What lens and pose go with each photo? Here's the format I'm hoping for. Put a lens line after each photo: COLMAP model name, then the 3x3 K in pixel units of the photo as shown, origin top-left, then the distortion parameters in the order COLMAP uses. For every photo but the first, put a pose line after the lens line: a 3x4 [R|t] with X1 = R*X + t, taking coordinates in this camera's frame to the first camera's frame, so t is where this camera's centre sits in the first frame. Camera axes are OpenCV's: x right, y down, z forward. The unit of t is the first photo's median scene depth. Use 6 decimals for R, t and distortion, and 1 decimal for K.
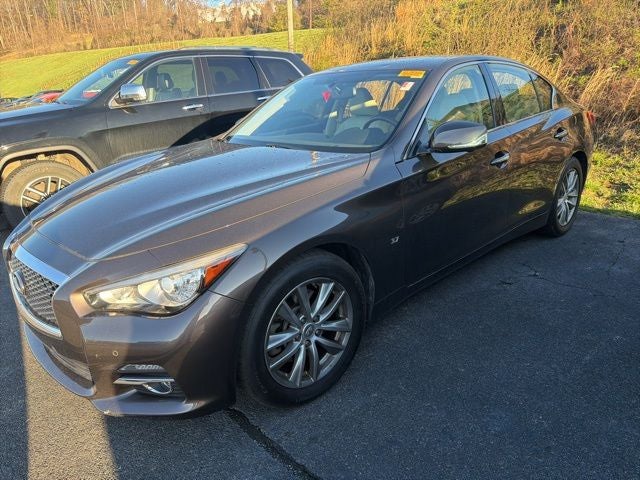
lens RADIAL K [[449.5, 0, 319.6], [0, 449.5, 237.7], [0, 0, 1]] dist [0.014635, -0.020168]
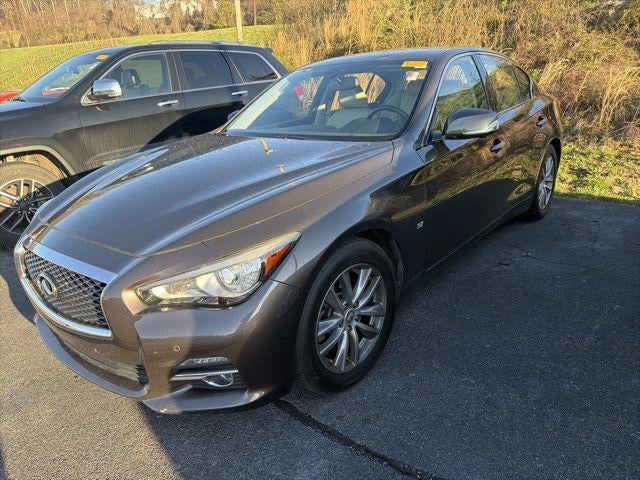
lens RADIAL K [[449.5, 0, 319.9], [0, 449.5, 240.3], [0, 0, 1]] dist [0.014635, -0.020168]
pose [[0.993572, -0.046665, 0.103133, -0.151024], [0.045595, 0.998879, 0.012712, 0.015387], [-0.103610, -0.007928, 0.994586, -0.001596]]
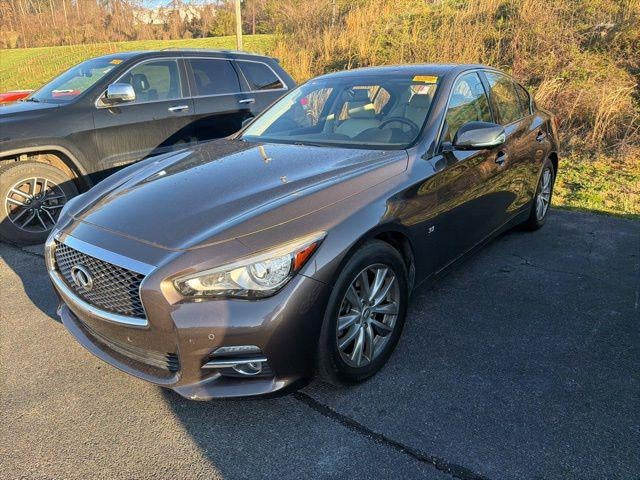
lens RADIAL K [[449.5, 0, 320.8], [0, 449.5, 235.4], [0, 0, 1]] dist [0.014635, -0.020168]
pose [[0.992132, -0.019425, 0.123683, -0.209614], [0.021565, 0.999640, -0.015981, 0.028159], [-0.123328, 0.018522, 0.992193, -0.044471]]
